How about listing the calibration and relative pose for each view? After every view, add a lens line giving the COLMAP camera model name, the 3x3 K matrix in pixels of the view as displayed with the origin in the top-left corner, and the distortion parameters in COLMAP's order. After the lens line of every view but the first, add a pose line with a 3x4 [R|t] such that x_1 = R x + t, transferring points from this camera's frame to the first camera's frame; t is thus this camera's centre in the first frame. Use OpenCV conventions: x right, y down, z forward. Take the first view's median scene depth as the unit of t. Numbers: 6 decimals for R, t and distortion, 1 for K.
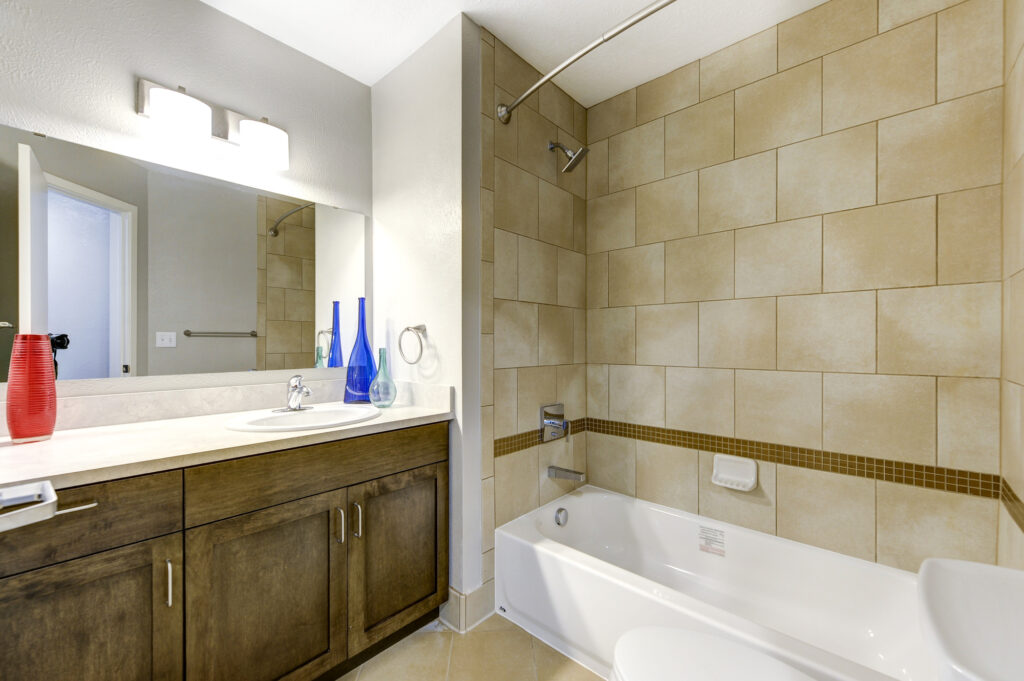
lens RADIAL K [[405.9, 0, 511.4], [0, 405.9, 341.5], [0, 0, 1]] dist [-0.001459, -0.000286]
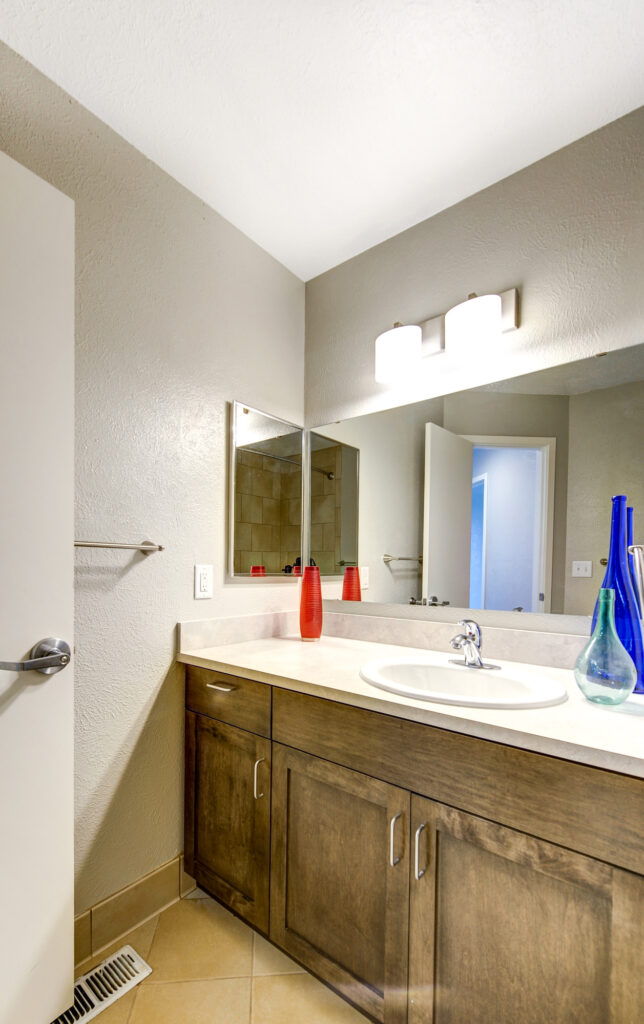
lens RADIAL K [[435.0, 0, 312.7], [0, 435.0, 566.6], [0, 0, 1]] dist [-0.010559, -0.000742]
pose [[0.037764, 0.000822, -0.999286, 0.330091], [-0.007103, 0.999975, 0.000554, -0.015457], [0.999261, 0.007077, 0.037769, 0.871490]]
